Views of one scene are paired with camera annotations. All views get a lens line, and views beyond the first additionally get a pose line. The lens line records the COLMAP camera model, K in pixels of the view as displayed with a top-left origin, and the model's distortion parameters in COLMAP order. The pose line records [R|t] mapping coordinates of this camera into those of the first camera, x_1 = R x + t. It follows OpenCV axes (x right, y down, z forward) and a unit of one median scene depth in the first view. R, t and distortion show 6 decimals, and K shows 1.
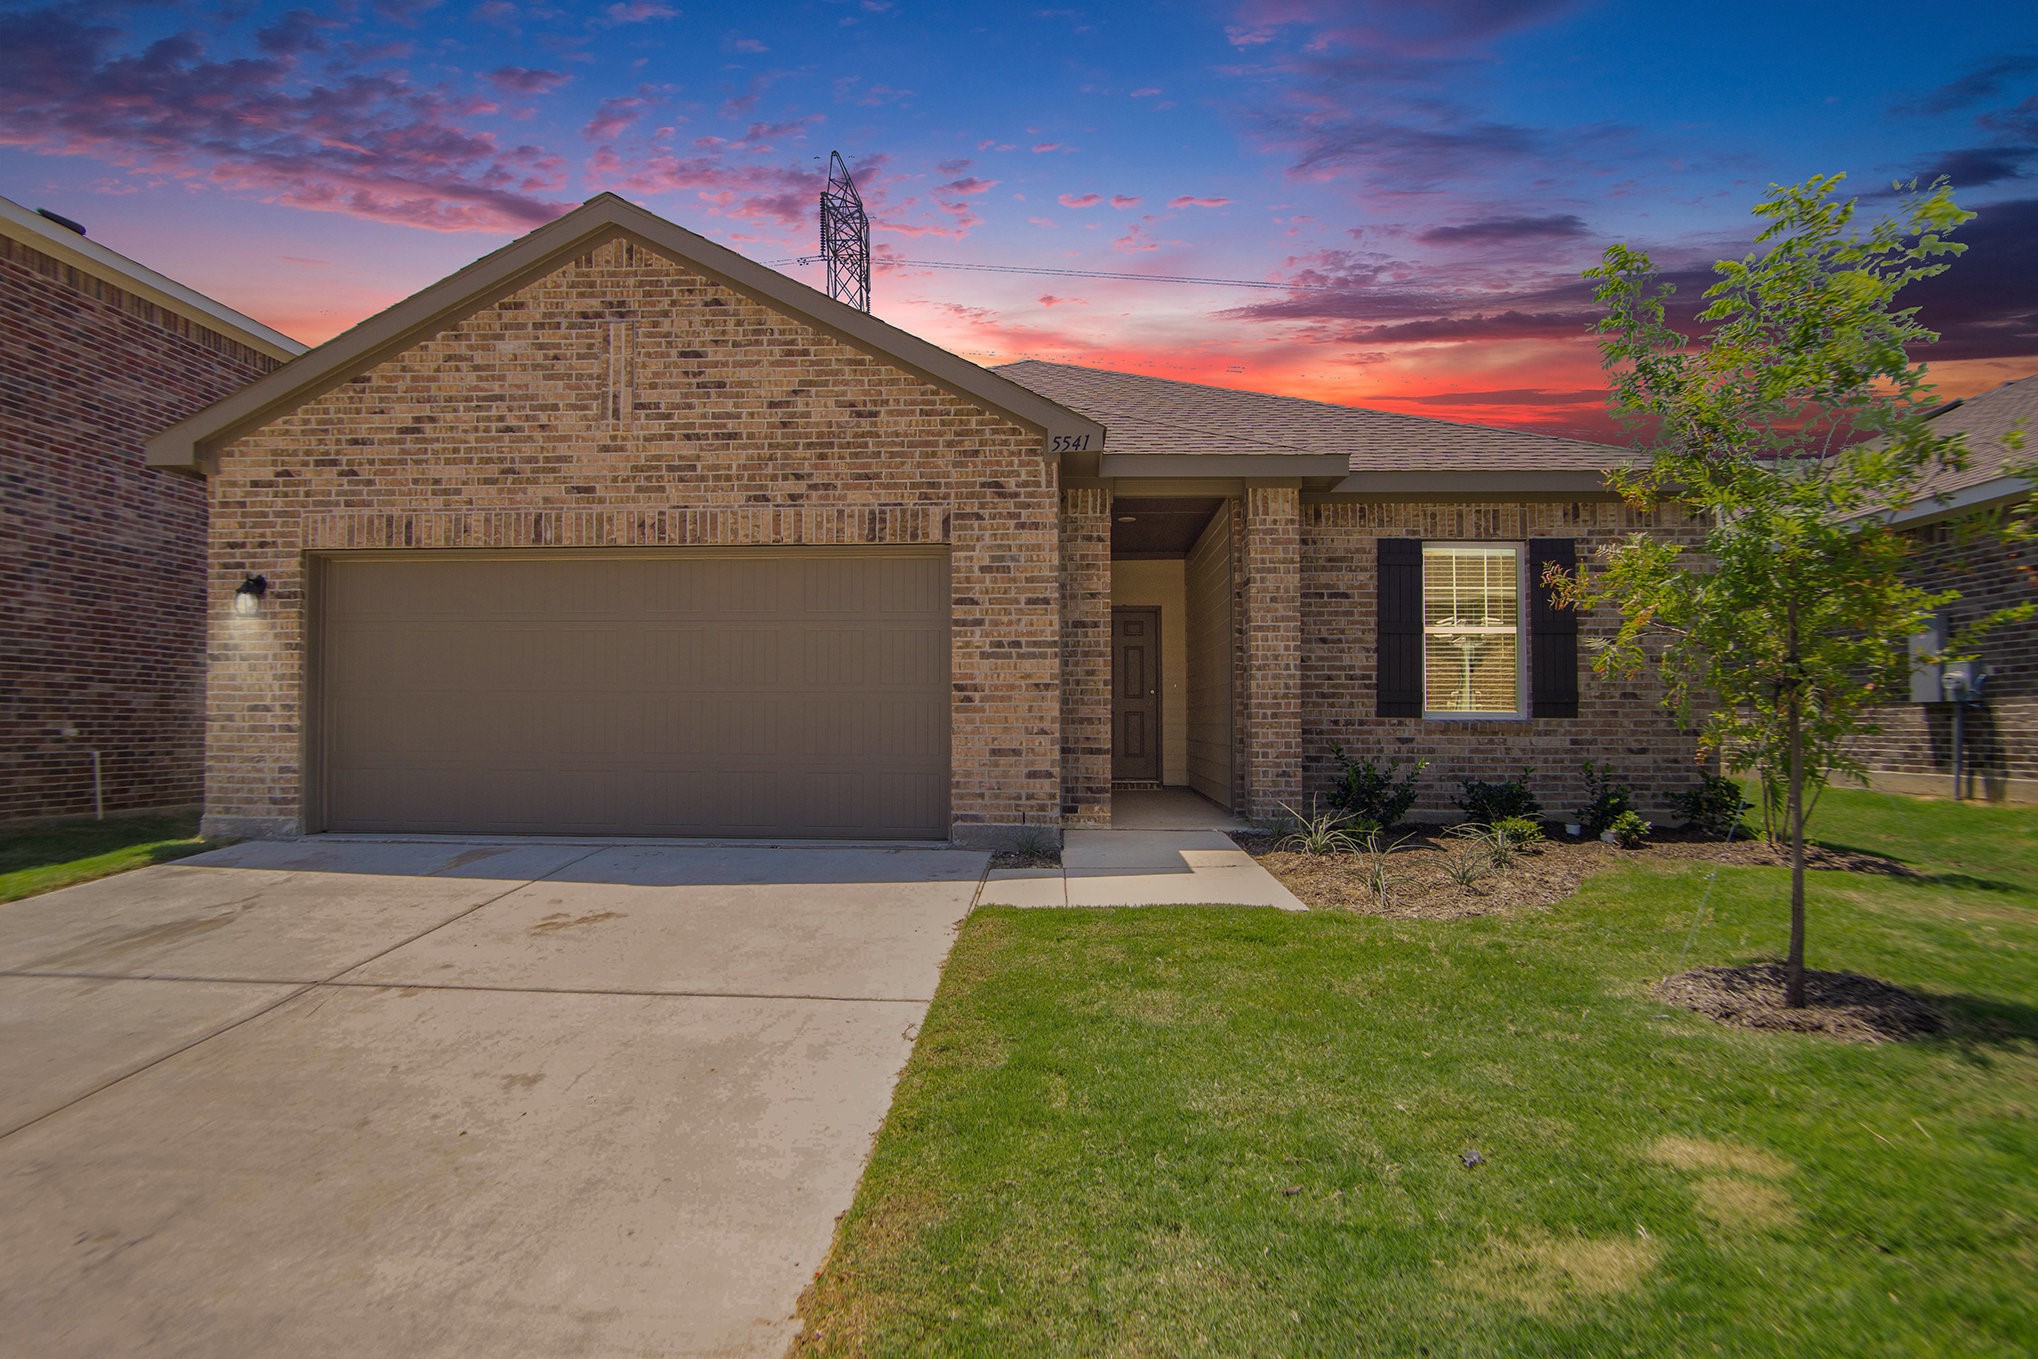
lens RADIAL K [[1071.2, 0, 1006.0], [0, 1071.2, 686.5], [0, 0, 1]] dist [-0.025681, 0.002050]
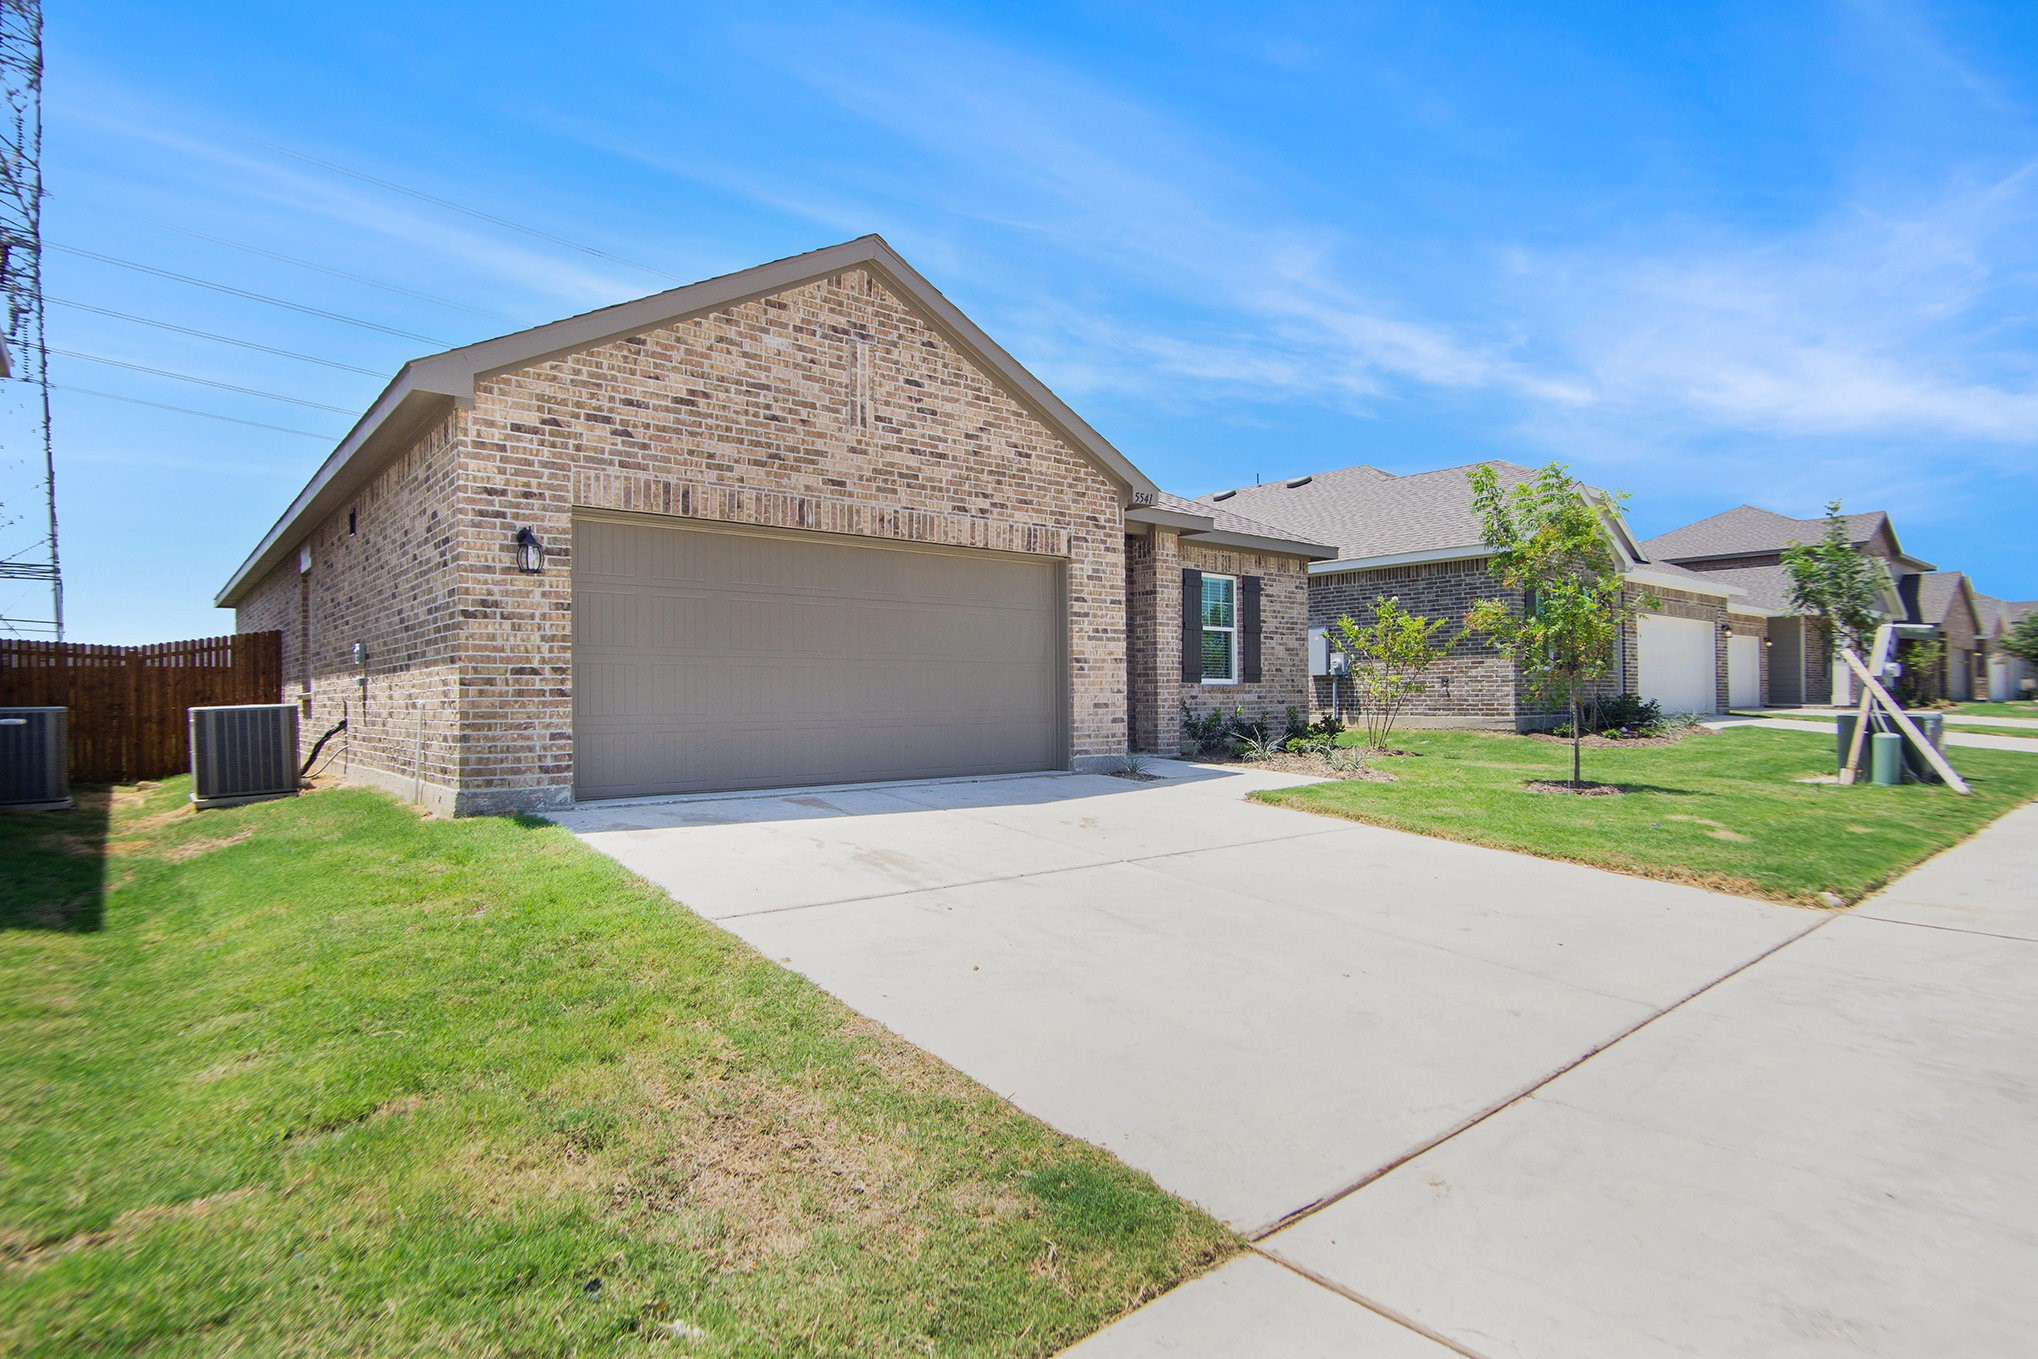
lens RADIAL K [[1071.2, 0, 1008.7], [0, 1071.2, 677.3], [0, 0, 1]] dist [-0.025681, 0.002050]
pose [[0.733363, 0.003999, 0.679826, -1.032420], [-0.014922, 0.999836, 0.010216, 0.010006], [-0.679674, -0.017637, 0.733303, 0.025432]]
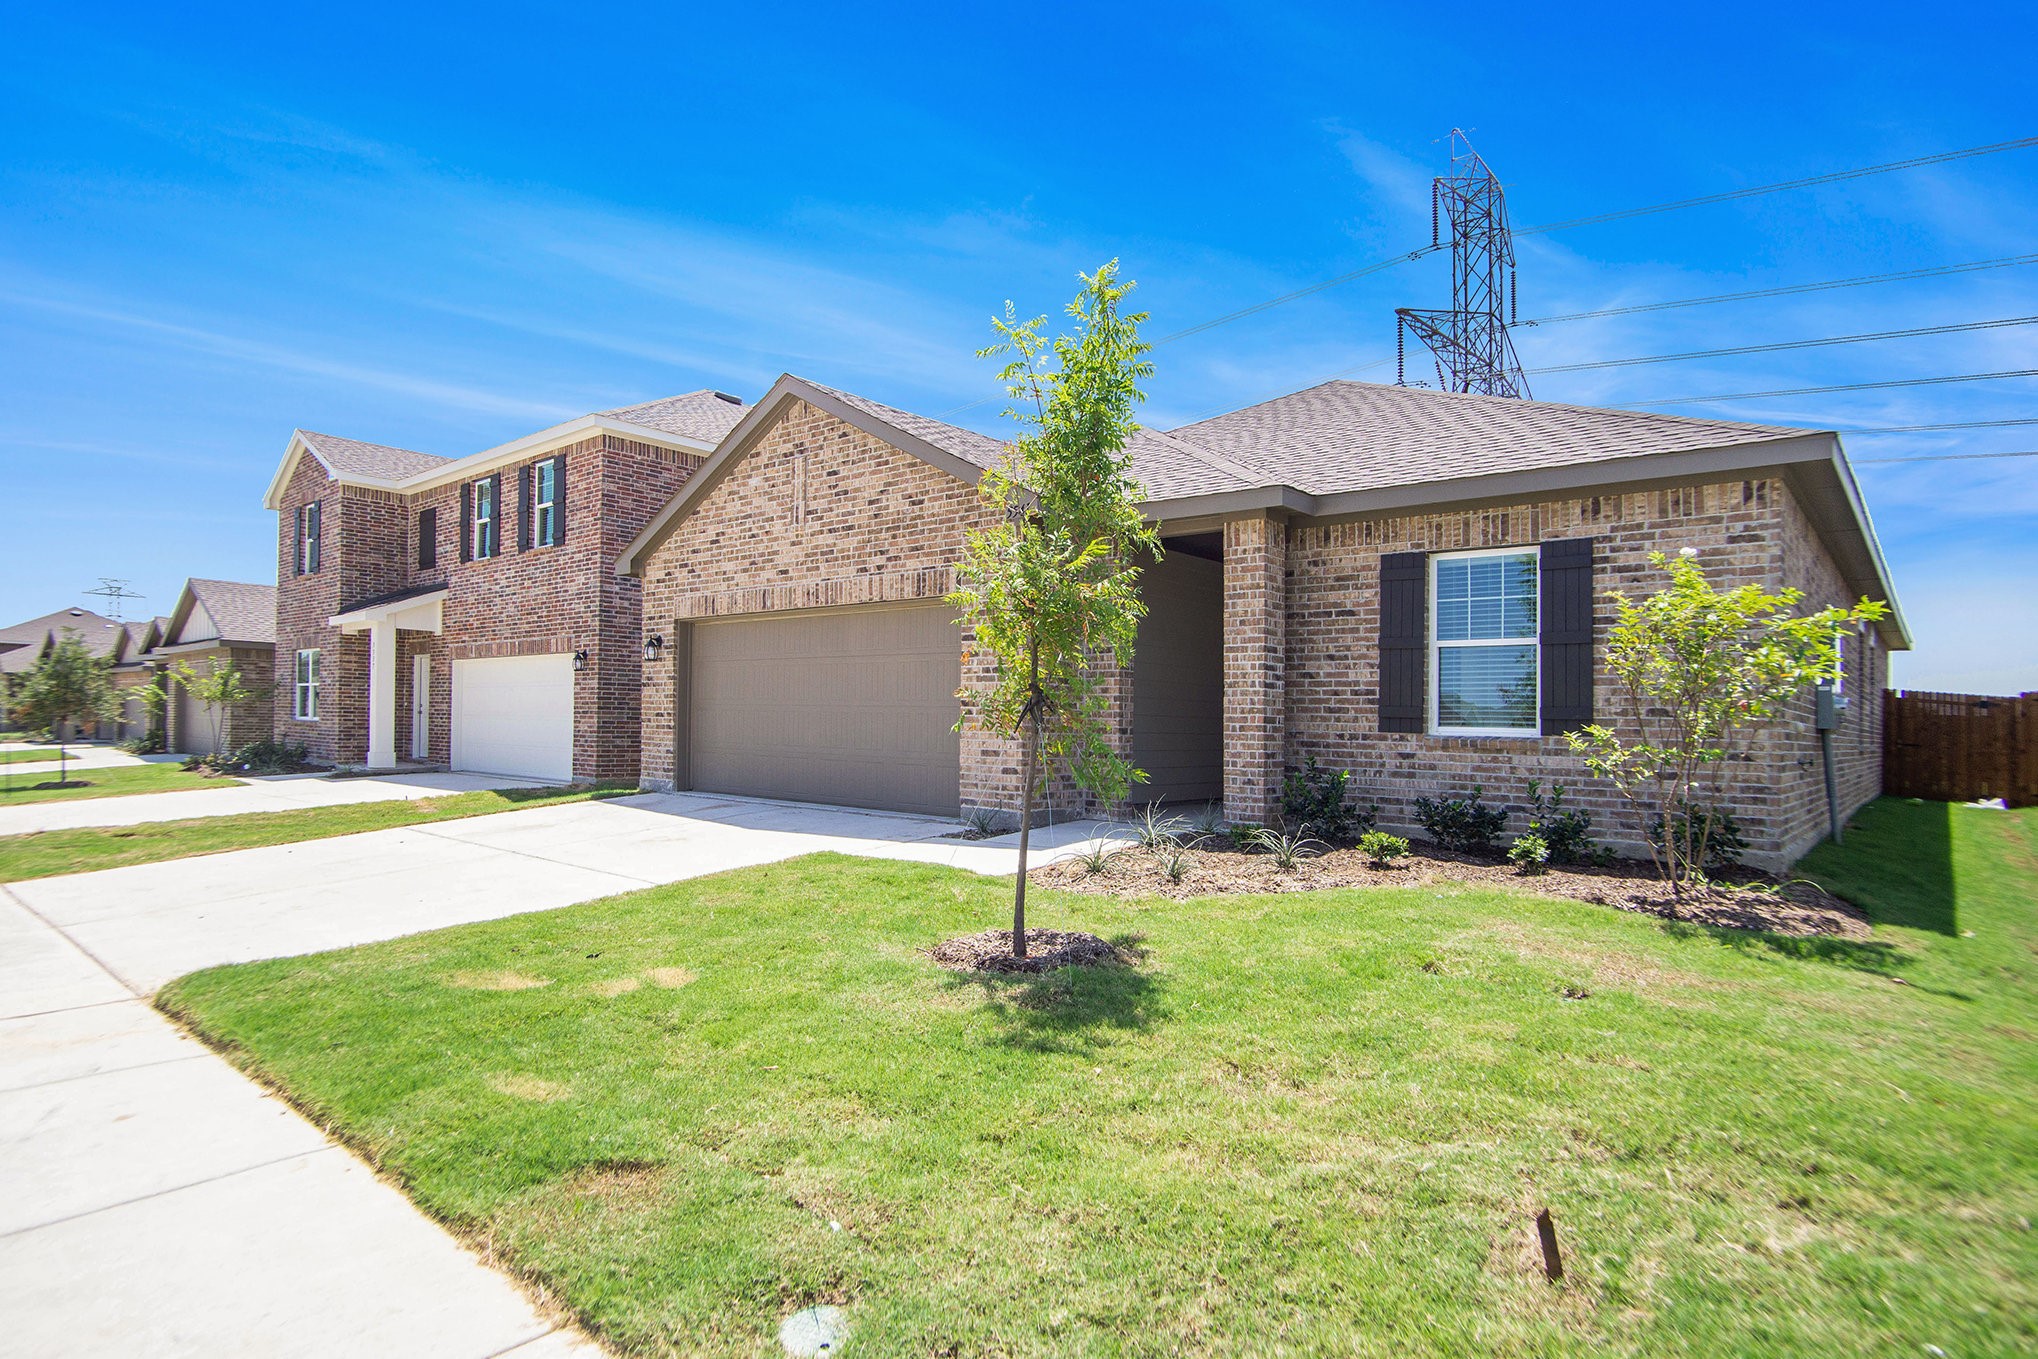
lens RADIAL K [[1071.2, 0, 1028.3], [0, 1071.2, 711.8], [0, 0, 1]] dist [-0.025681, 0.002050]
pose [[0.801687, 0.006446, -0.597709, 0.782138], [0.004453, 0.999850, 0.016755, -0.009935], [0.597727, -0.016093, 0.801538, -0.012174]]
